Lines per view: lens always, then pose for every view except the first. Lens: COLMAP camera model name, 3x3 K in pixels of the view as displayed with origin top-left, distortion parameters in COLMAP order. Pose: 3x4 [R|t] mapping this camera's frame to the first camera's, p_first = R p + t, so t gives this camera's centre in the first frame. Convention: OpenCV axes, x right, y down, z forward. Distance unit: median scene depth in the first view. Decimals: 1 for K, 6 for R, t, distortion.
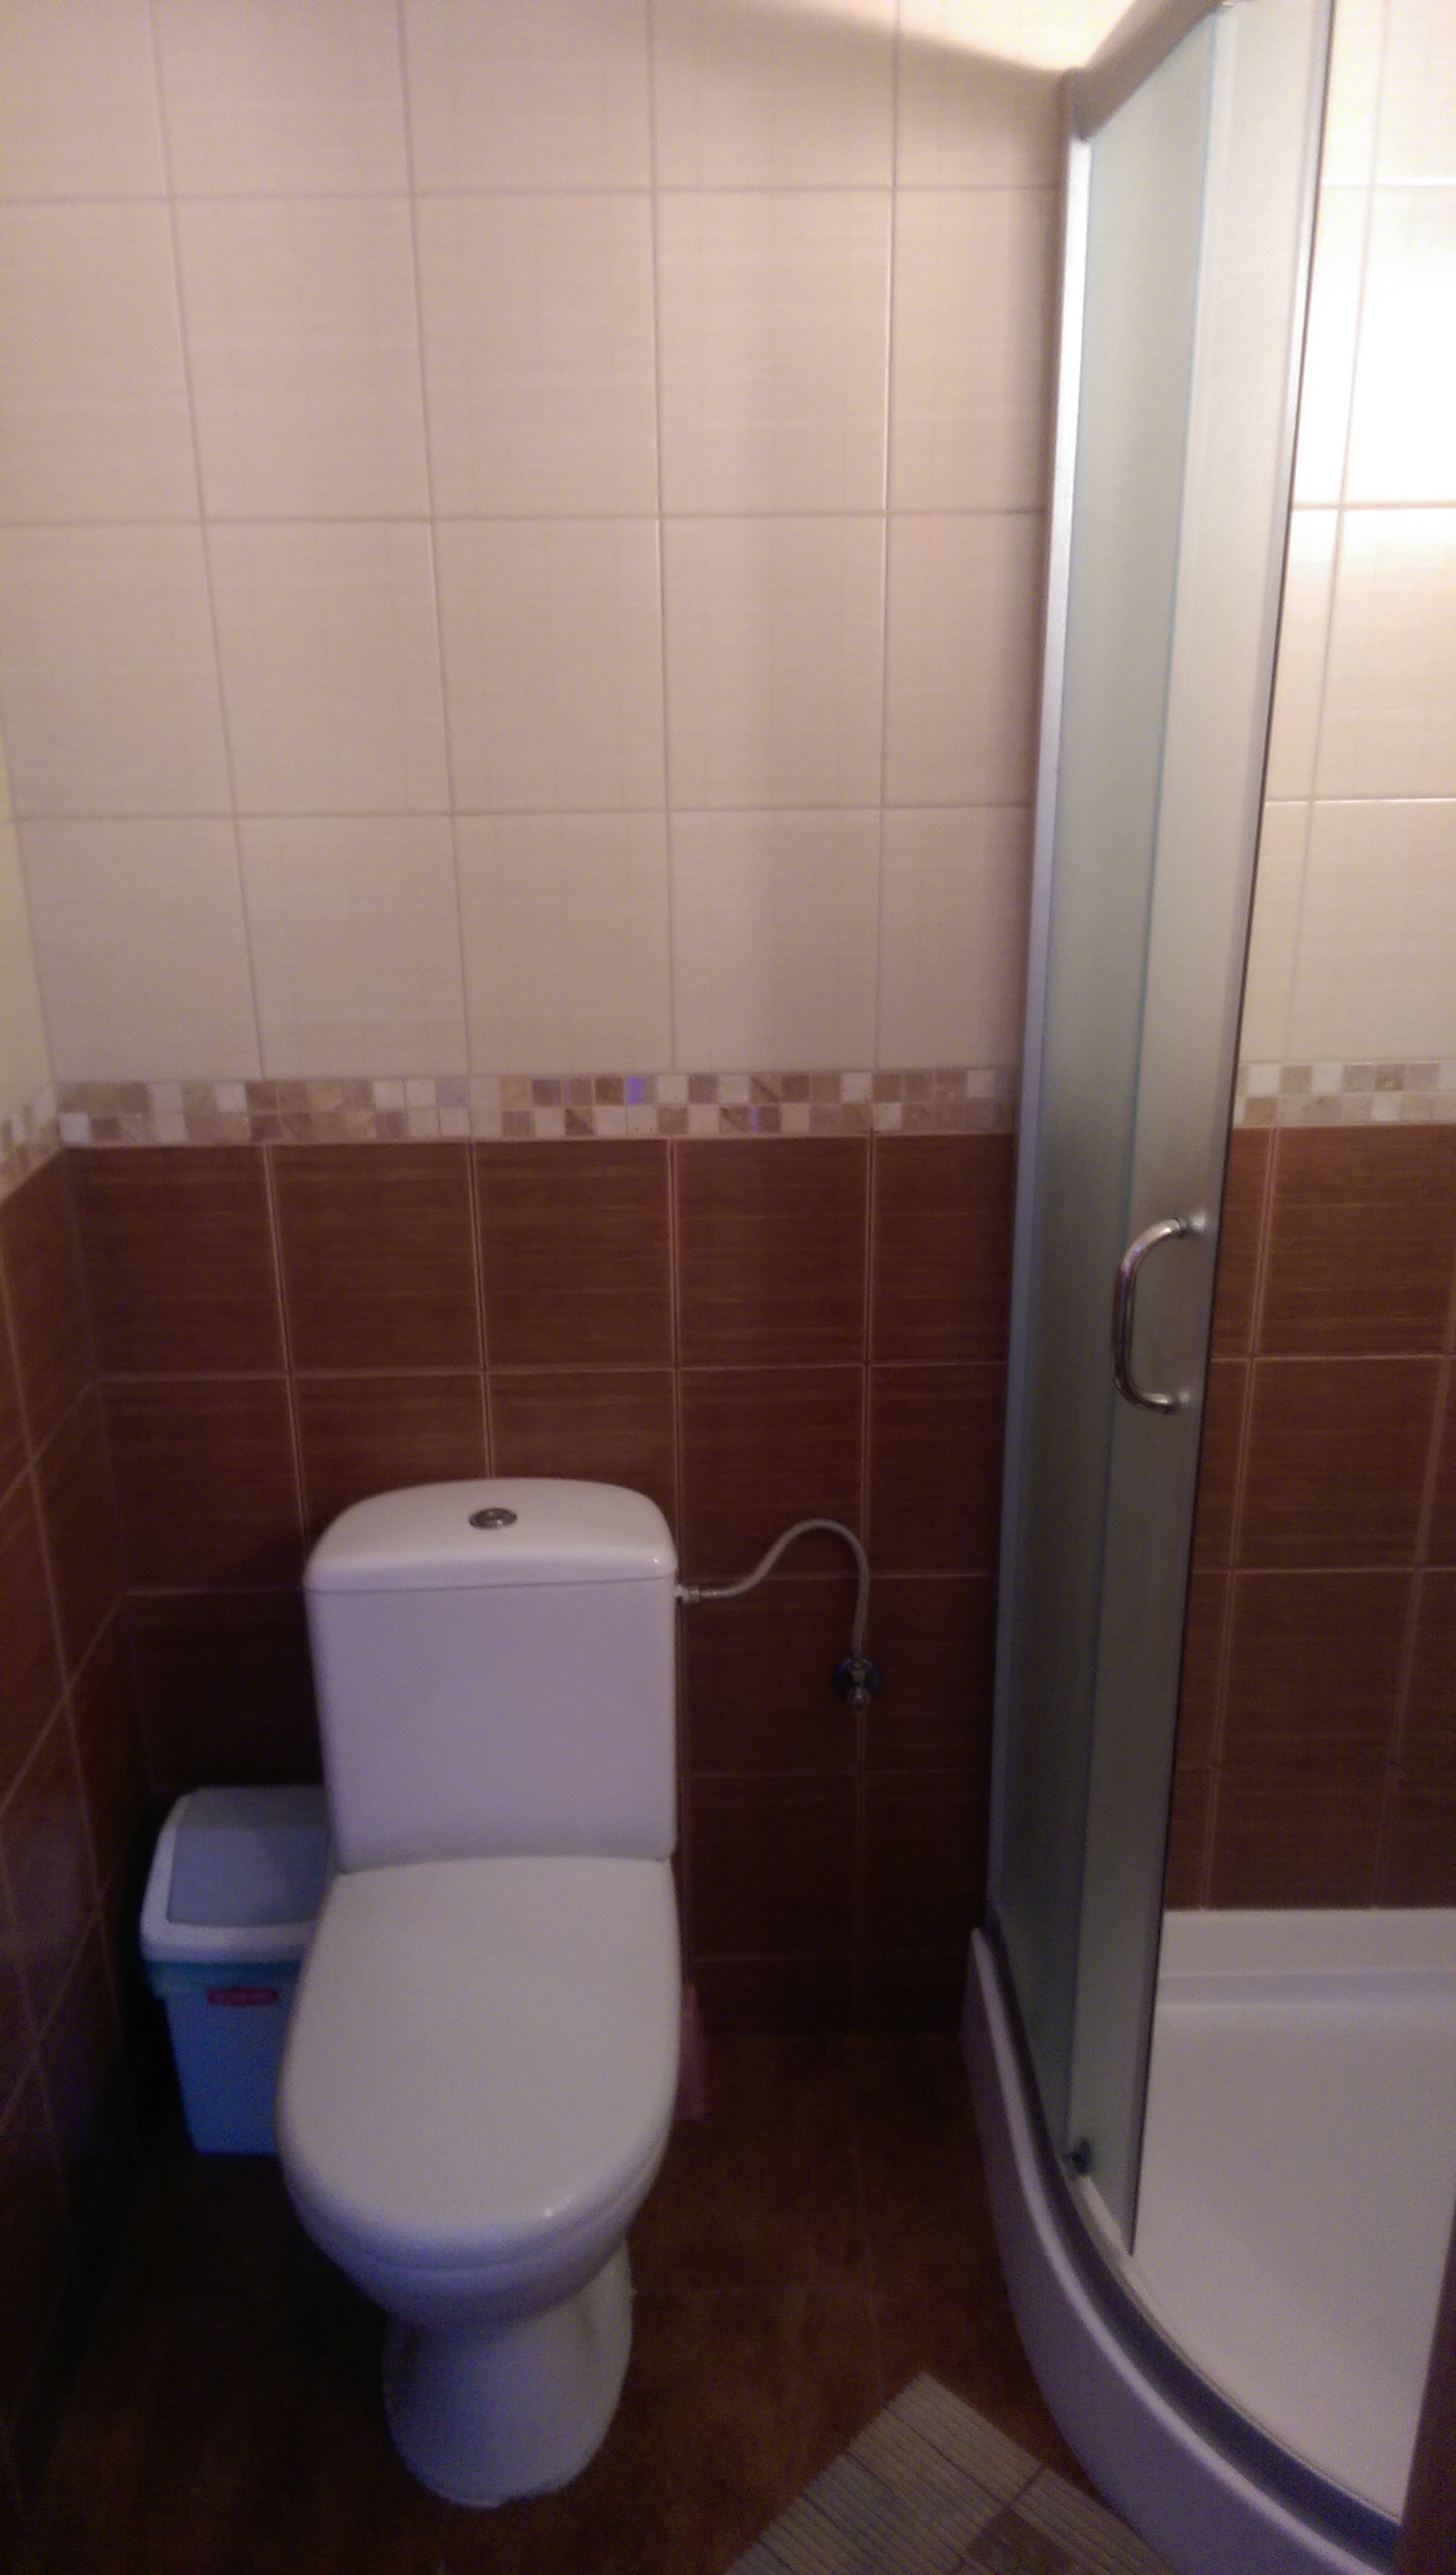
lens RADIAL K [[1825.2, 0, 728.0], [0, 1825.2, 1287.5], [0, 0, 1]] dist [0.099889, -0.139645]
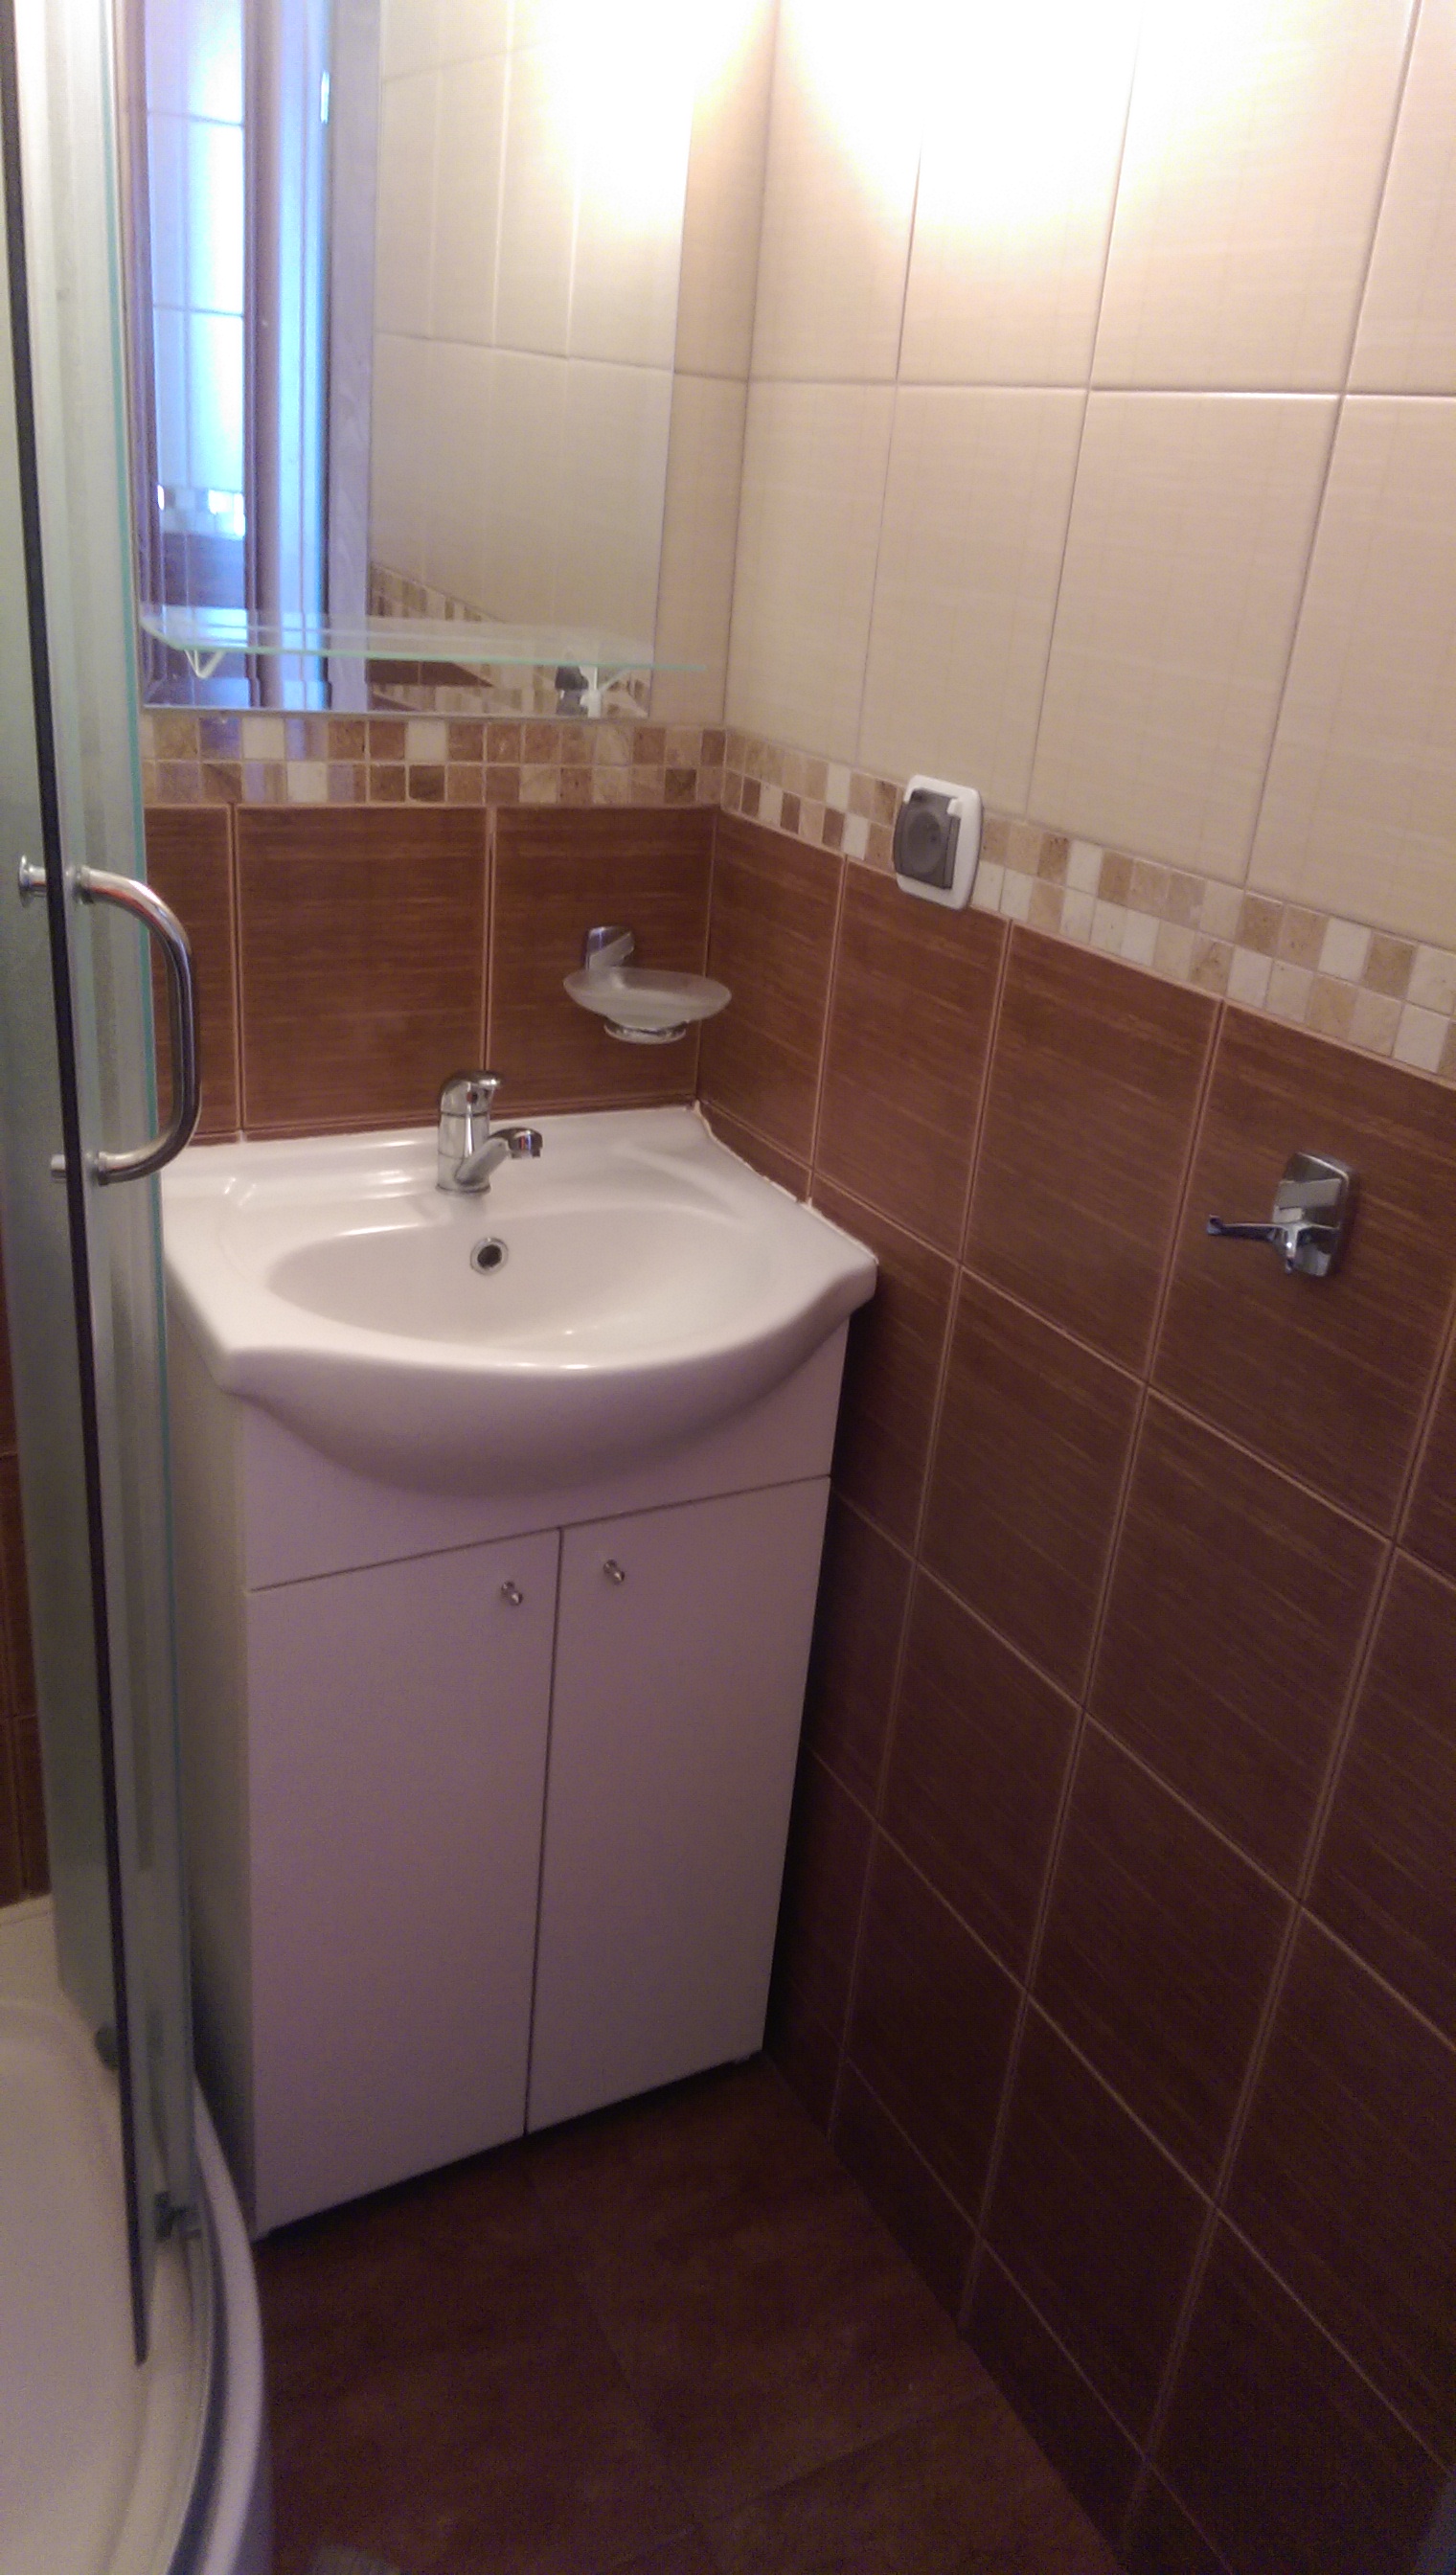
lens RADIAL K [[1825.2, 0, 728.0], [0, 1825.2, 1287.5], [0, 0, 1]] dist [0.099889, -0.139645]
pose [[0.466386, 0.404705, -0.786574, 0.398460], [-0.416221, 0.885020, 0.208566, -0.058165], [0.780541, 0.230117, 0.581208, 0.555491]]
